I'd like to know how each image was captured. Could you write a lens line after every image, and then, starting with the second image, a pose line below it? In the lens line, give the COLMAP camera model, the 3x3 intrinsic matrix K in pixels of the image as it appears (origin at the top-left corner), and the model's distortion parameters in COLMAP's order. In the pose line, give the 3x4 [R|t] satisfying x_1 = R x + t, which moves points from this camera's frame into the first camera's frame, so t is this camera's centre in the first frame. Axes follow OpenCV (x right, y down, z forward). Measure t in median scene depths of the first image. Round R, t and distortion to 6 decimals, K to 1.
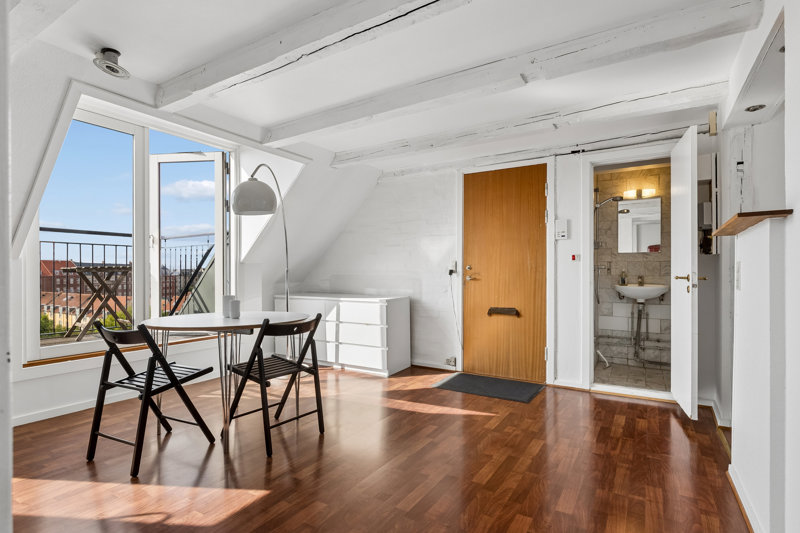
lens RADIAL K [[403.4, 0, 401.0], [0, 403.4, 269.9], [0, 0, 1]] dist [0.001102, 0.000024]
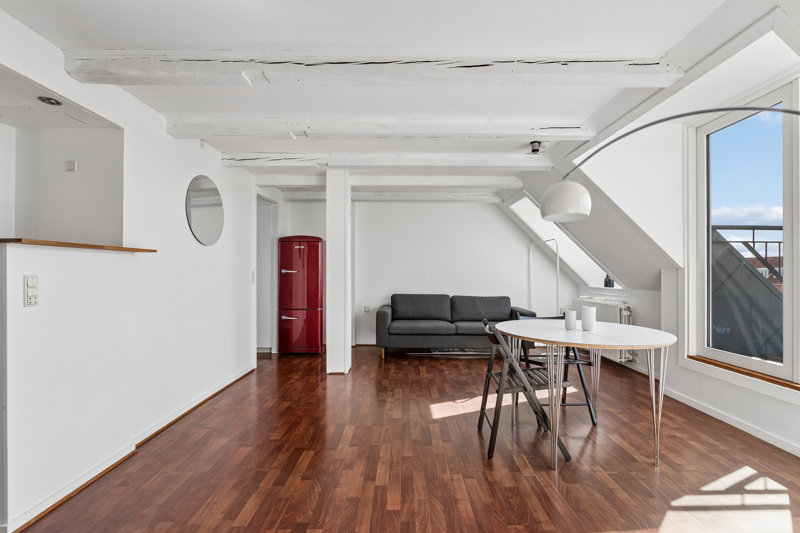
lens RADIAL K [[384.3, 0, 402.1], [0, 384.3, 275.7], [0, 0, 1]] dist [0.001560, -0.000298]
pose [[-0.850771, 0.004362, -0.525518, 0.298613], [0.002542, 0.999988, 0.004185, -0.010289], [0.525530, 0.002225, -0.850772, 1.134133]]
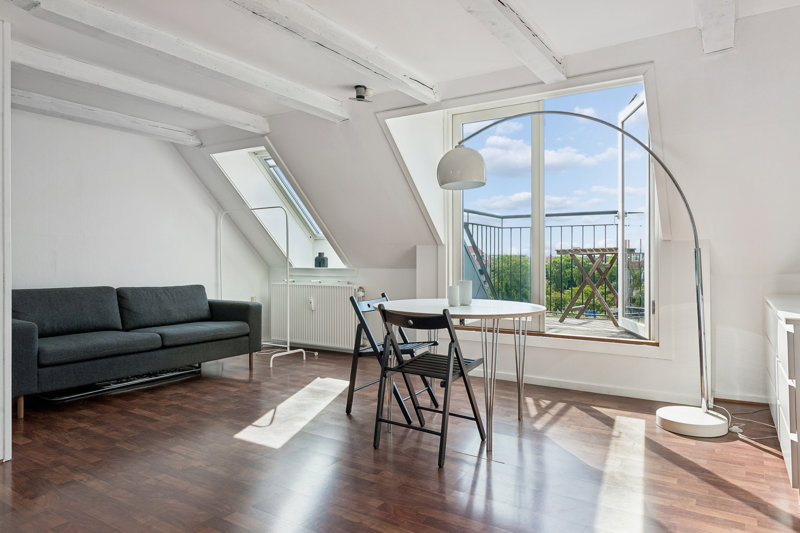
lens RADIAL K [[526.4, 0, 401.3], [0, 526.4, 242.1], [0, 0, 1]] dist [-0.000647, -0.000647]
pose [[-0.018558, -0.029032, -0.999406, 0.549770], [0.007161, 0.999549, -0.029169, 0.009163], [0.999802, -0.007698, -0.018342, 0.651928]]
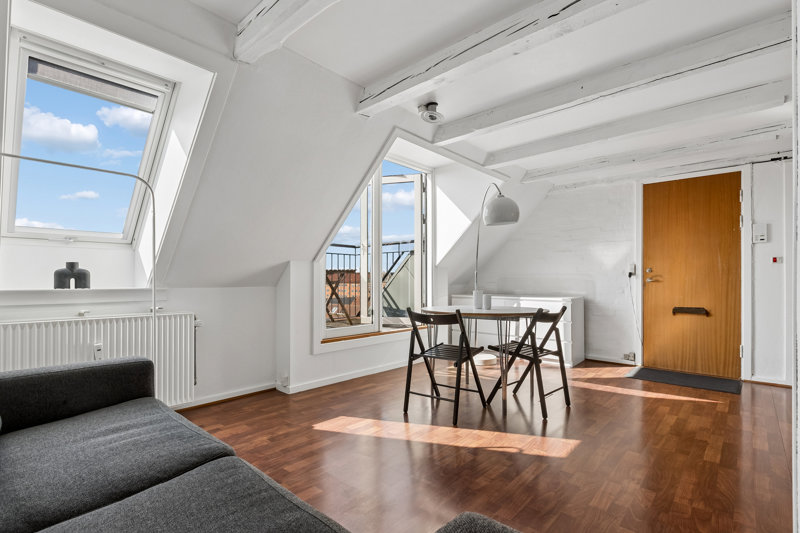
lens RADIAL K [[384.3, 0, 402.1], [0, 384.3, 275.7], [0, 0, 1]] dist [0.001560, -0.000298]
pose [[0.984291, 0.001672, -0.176545, -0.333848], [-0.002703, 0.999981, -0.005600, 0.018192], [0.176532, 0.005989, 0.984277, -0.148336]]
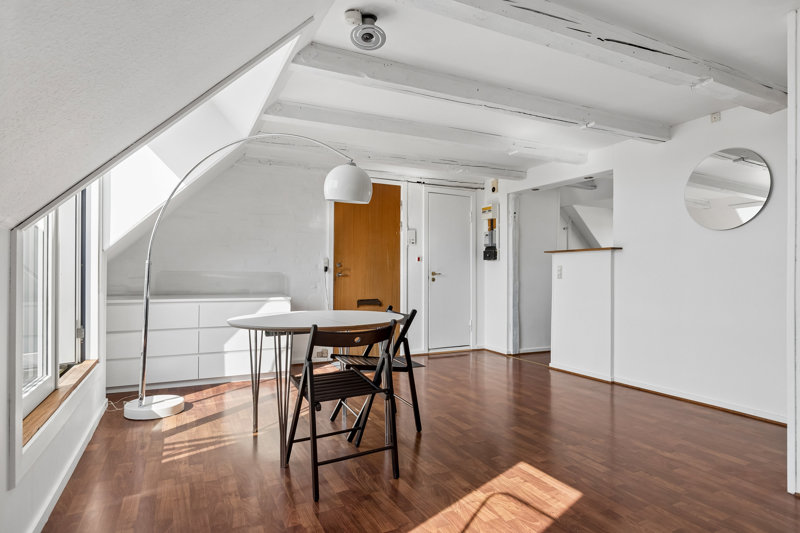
lens RADIAL K [[448.2, 0, 400.0], [0, 448.2, 266.5], [0, 0, 1]] dist [-0.000085, -0.000432]
pose [[0.533598, 0.014654, 0.845611, -0.852620], [-0.010577, 0.999887, -0.010653, 0.010890], [-0.845672, -0.003259, 0.533693, 0.229697]]
